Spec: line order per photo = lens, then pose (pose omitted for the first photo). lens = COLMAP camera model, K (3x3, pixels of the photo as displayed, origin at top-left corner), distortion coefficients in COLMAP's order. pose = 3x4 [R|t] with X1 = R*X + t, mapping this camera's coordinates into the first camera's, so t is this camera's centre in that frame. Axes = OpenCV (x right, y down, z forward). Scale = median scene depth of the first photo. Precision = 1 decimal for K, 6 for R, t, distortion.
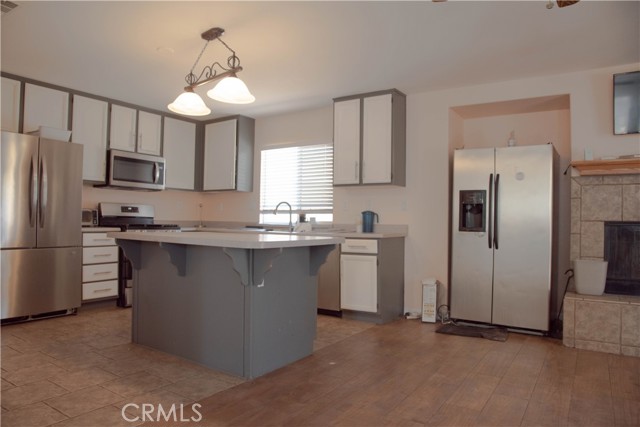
lens RADIAL K [[446.0, 0, 316.3], [0, 446.0, 210.7], [0, 0, 1]] dist [-0.077625, 0.033722]
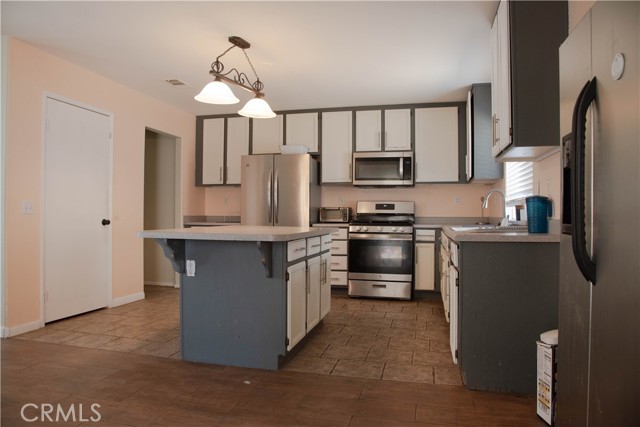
lens RADIAL K [[446.0, 0, 314.1], [0, 446.0, 217.2], [0, 0, 1]] dist [-0.077625, 0.033722]
pose [[0.306558, -0.009593, -0.951804, 0.557986], [0.022814, 0.999736, -0.002728, 0.022693], [0.951579, -0.020878, 0.306696, 0.552594]]
